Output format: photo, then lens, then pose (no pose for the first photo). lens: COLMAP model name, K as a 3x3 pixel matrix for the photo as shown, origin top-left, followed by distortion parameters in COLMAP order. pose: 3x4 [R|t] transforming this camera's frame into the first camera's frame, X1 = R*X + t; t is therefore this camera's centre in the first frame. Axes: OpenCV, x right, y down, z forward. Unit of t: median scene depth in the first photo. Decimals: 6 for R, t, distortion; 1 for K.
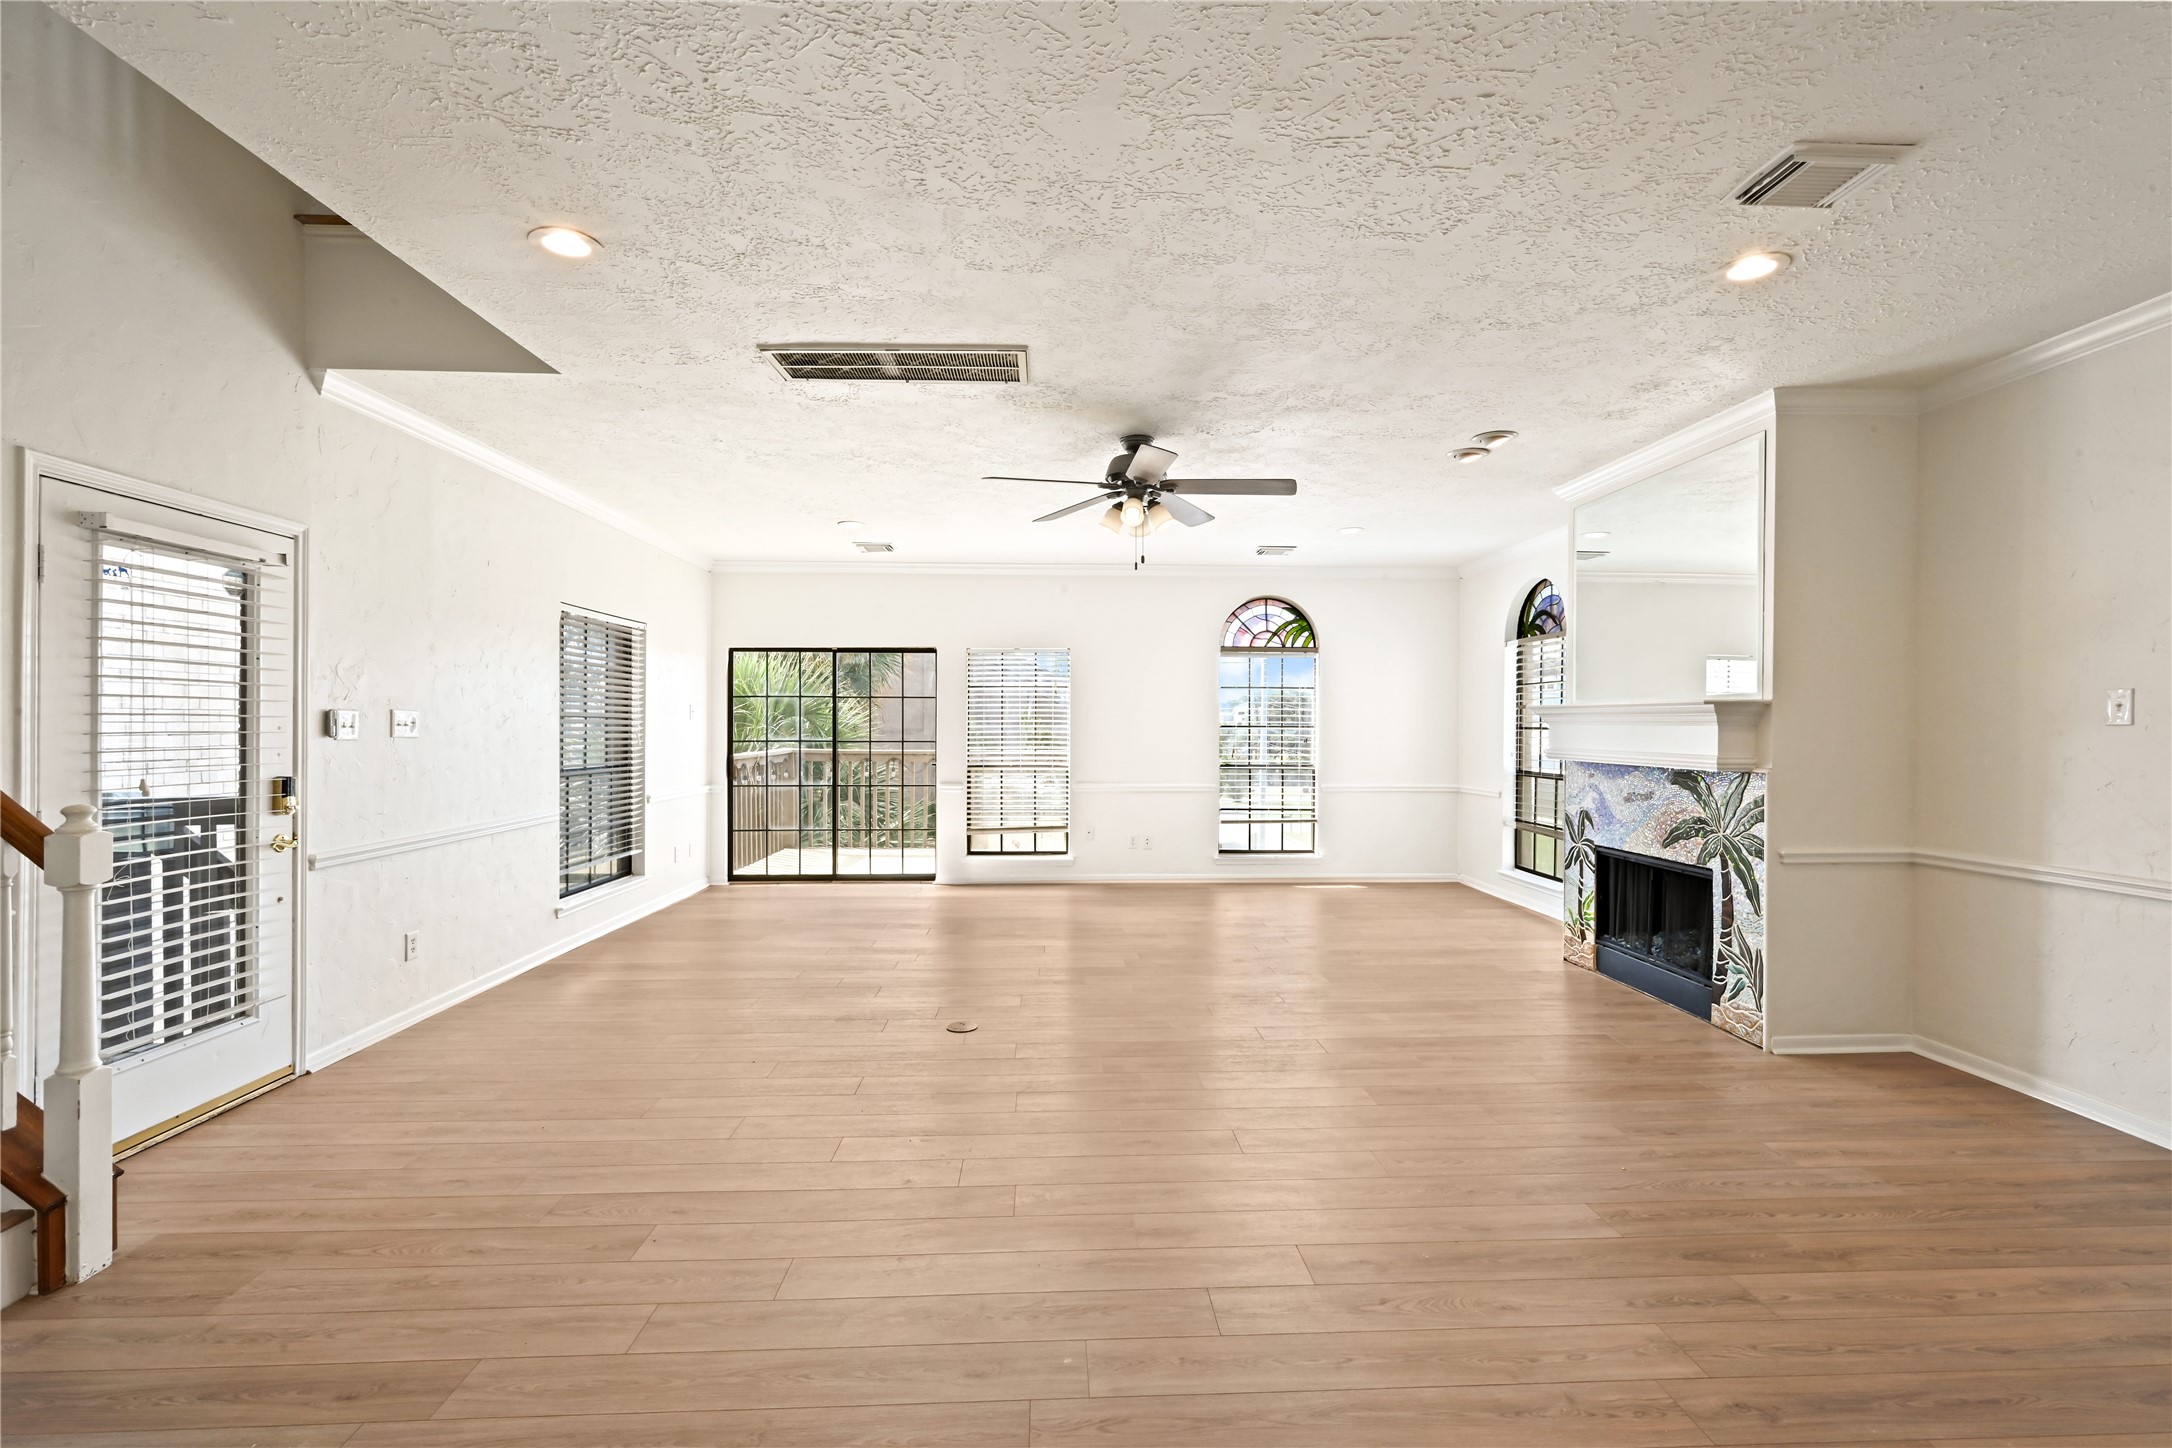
lens RADIAL K [[940.0, 0, 1091.8], [0, 940.0, 724.6], [0, 0, 1]] dist [-0.005325, -0.001193]
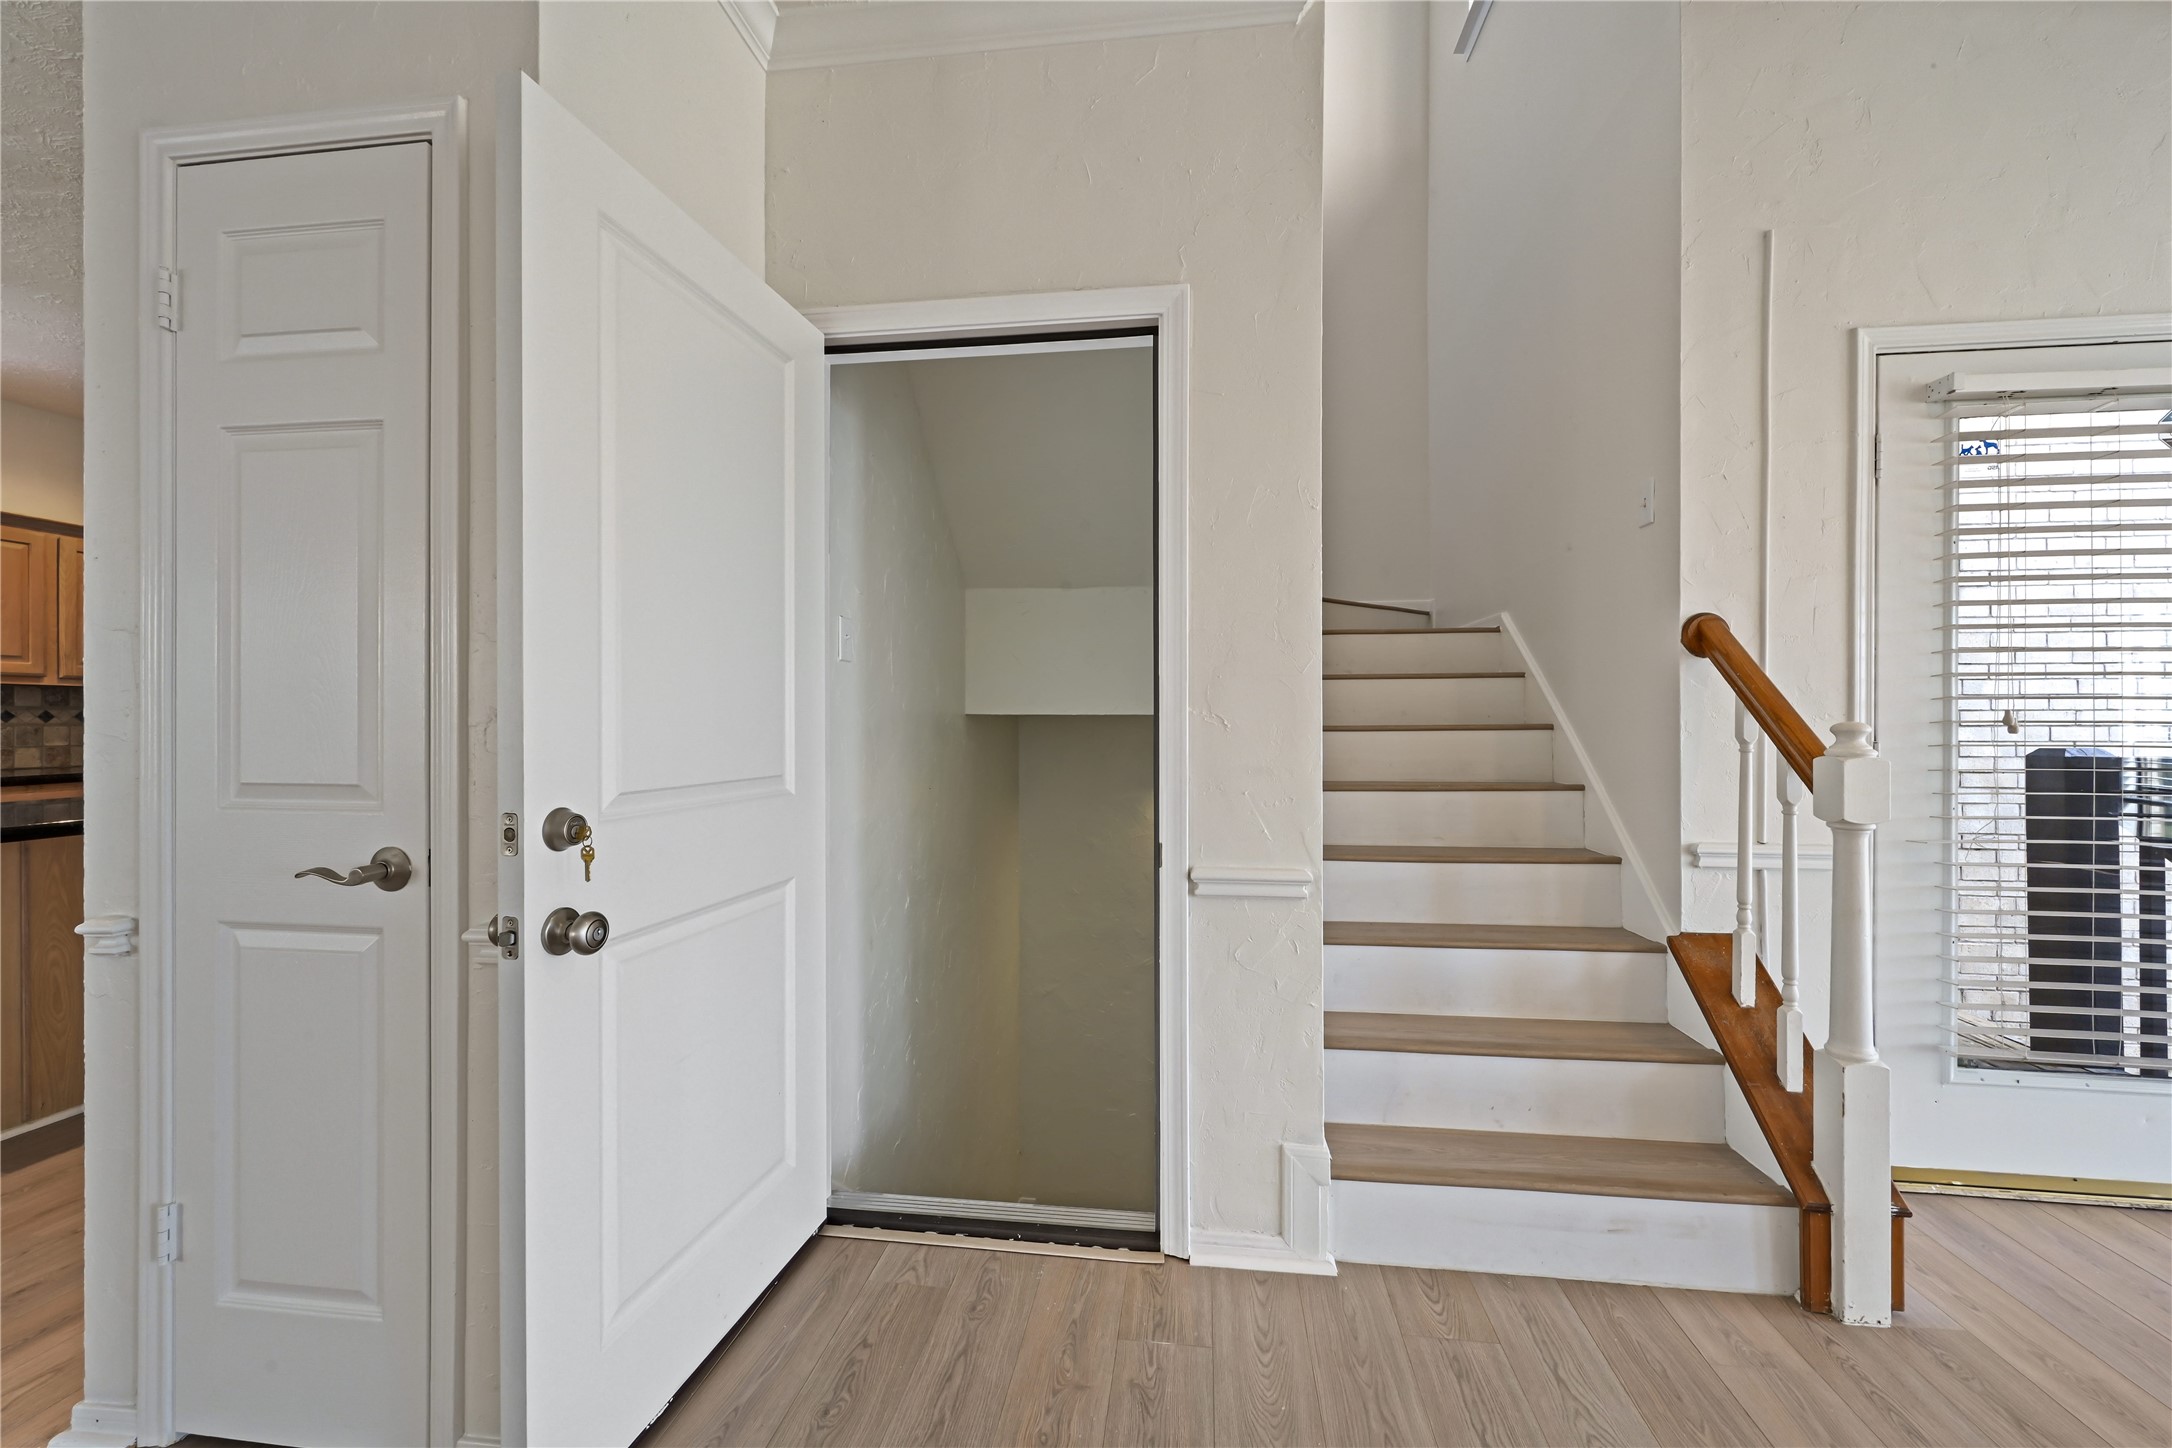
lens RADIAL K [[856.4, 0, 1085.5], [0, 856.4, 720.7], [0, 0, 1]] dist [-0.000579, 0.000047]
pose [[-0.177708, -0.001600, -0.984082, -0.139187], [0.001118, 0.999998, -0.001828, 0.047516], [0.984083, -0.001425, -0.177706, 0.269433]]
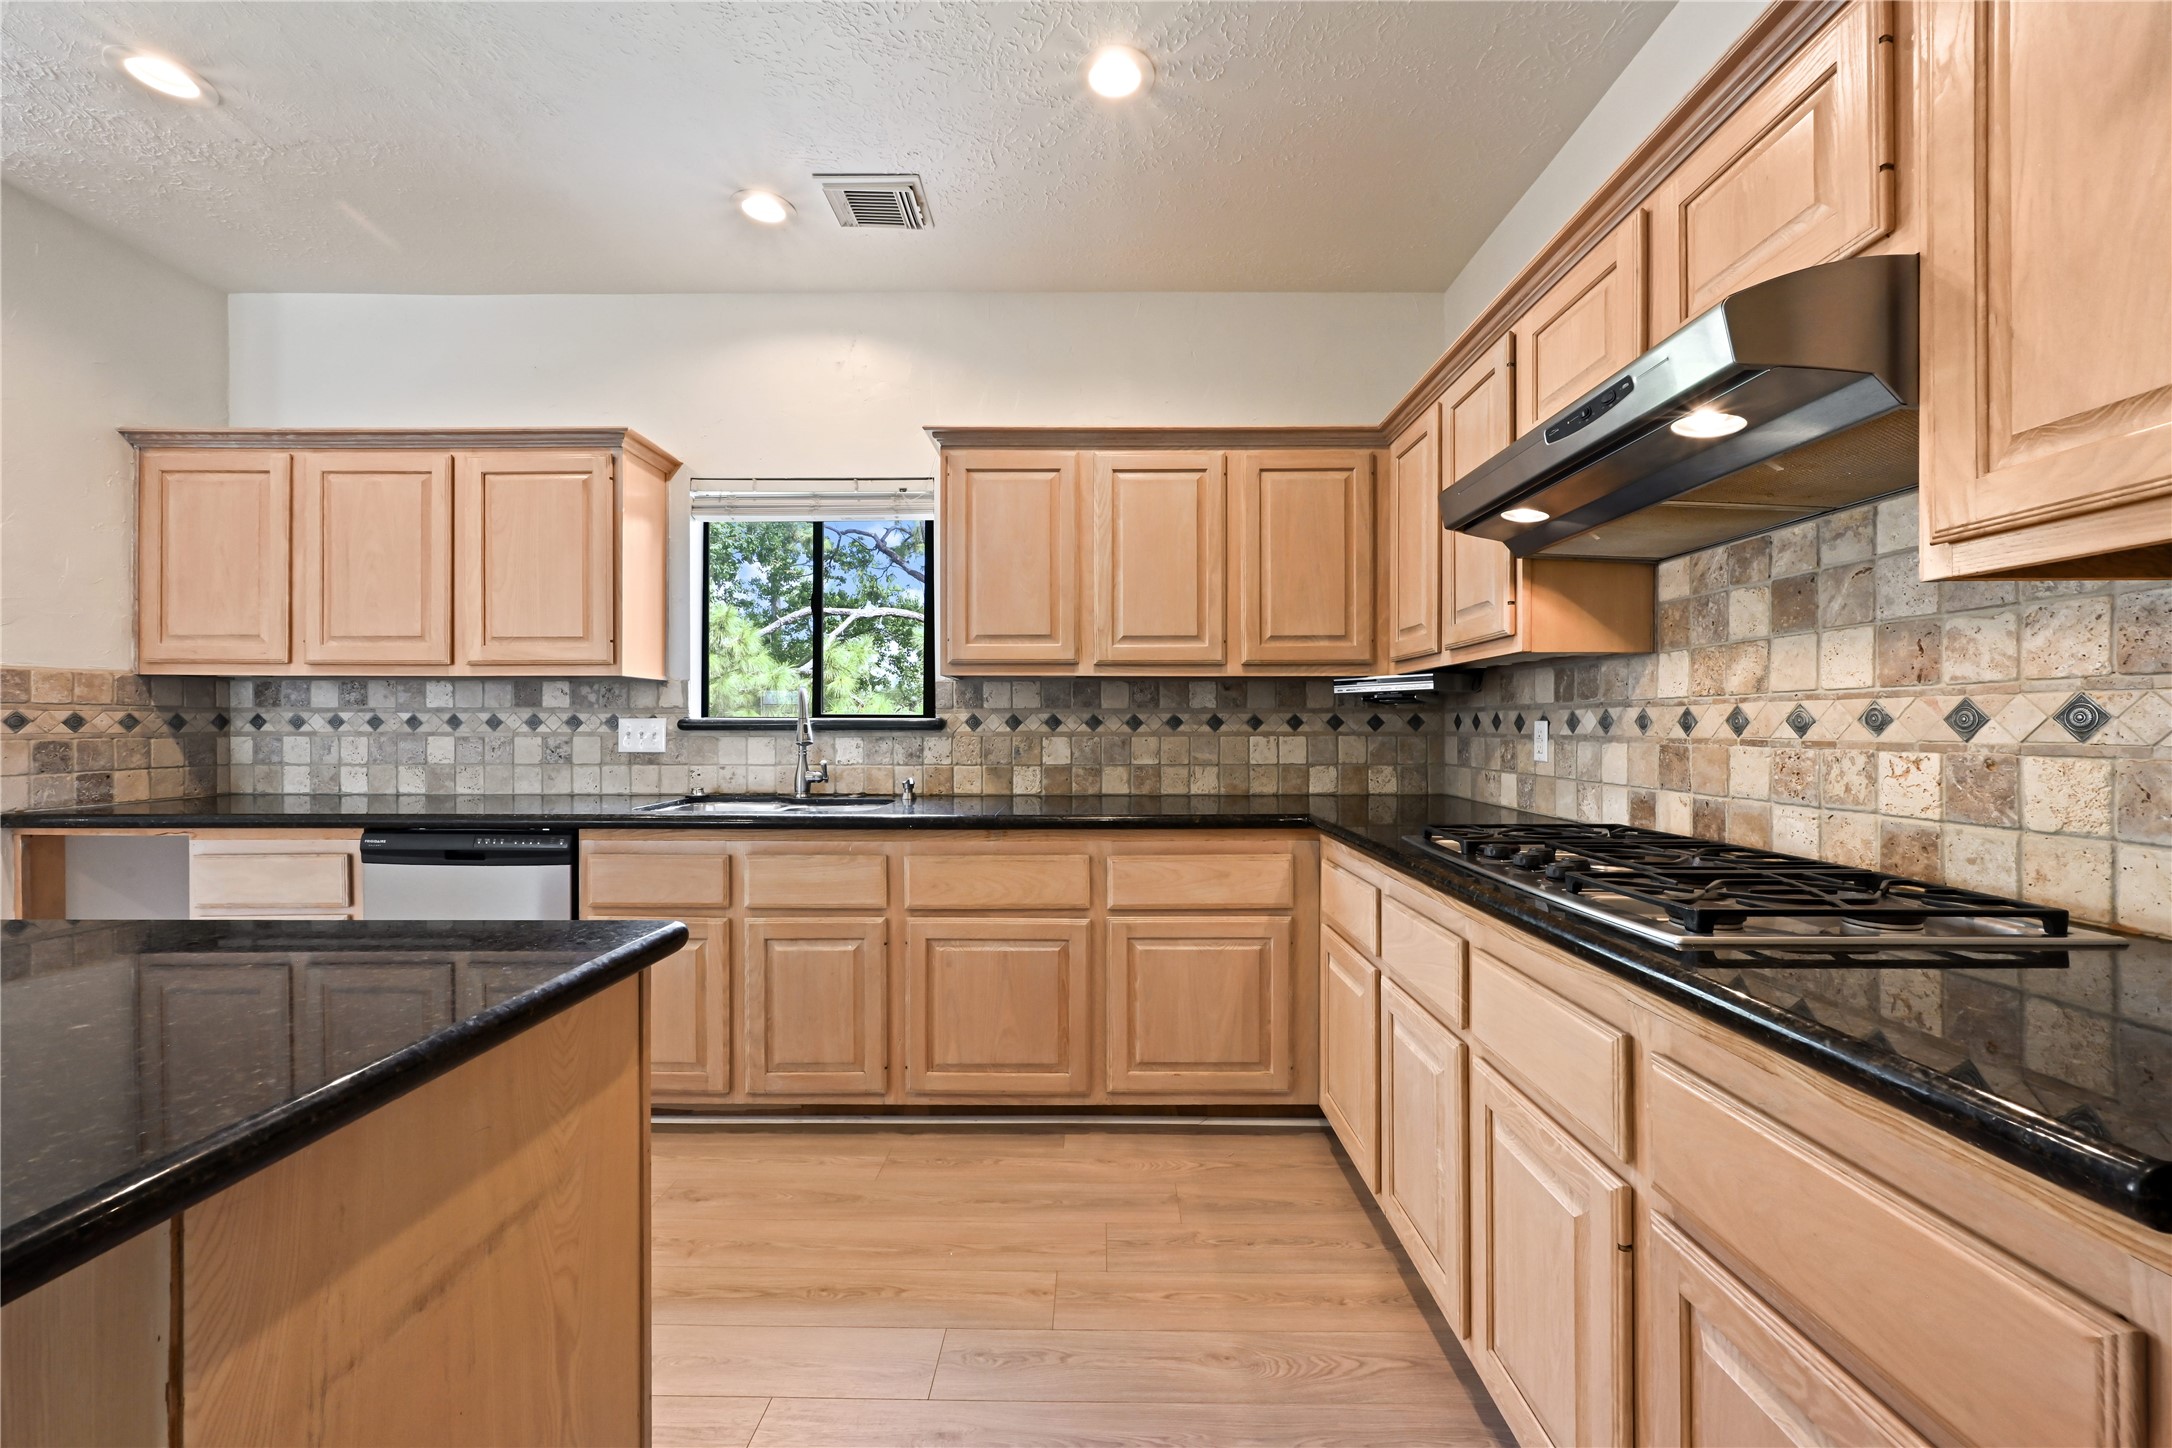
lens RADIAL K [[856.4, 0, 1090.2], [0, 856.4, 726.2], [0, 0, 1]] dist [-0.000579, 0.000047]
pose [[-0.998267, -0.001686, 0.058824, -0.973367], [-0.001671, 0.999999, 0.000293, 0.041701], [-0.058824, 0.000194, -0.998268, -0.443187]]
